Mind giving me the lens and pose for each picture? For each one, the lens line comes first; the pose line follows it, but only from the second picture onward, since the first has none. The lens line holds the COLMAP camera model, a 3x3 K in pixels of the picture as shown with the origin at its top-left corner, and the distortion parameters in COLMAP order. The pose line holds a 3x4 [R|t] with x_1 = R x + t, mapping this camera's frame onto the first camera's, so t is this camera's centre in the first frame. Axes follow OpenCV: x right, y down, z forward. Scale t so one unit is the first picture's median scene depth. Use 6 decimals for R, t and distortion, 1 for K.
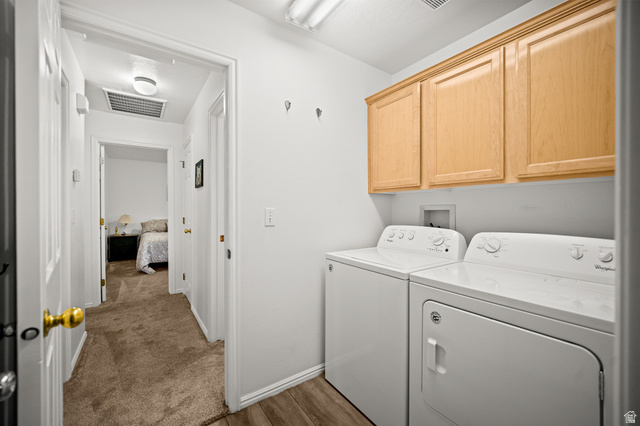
lens RADIAL K [[261.6, 0, 323.2], [0, 261.6, 210.6], [0, 0, 1]] dist [0.001070, -0.000612]
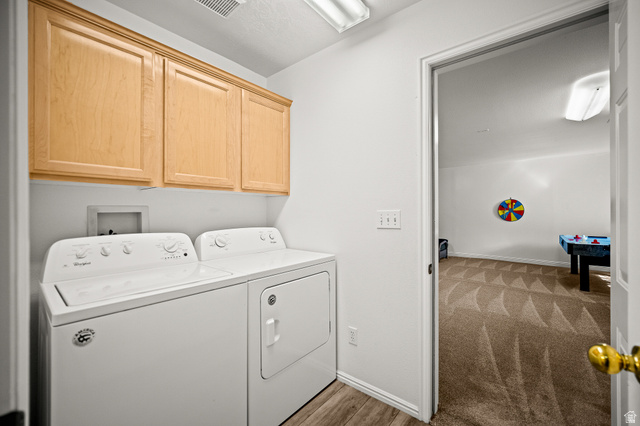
lens RADIAL K [[261.6, 0, 323.1], [0, 261.6, 210.9], [0, 0, 1]] dist [0.001070, -0.000612]
pose [[-0.257397, 0.000129, 0.966306, -0.594033], [0.005018, 0.999987, 0.001203, -0.004932], [-0.966293, 0.005159, -0.257394, 0.791412]]
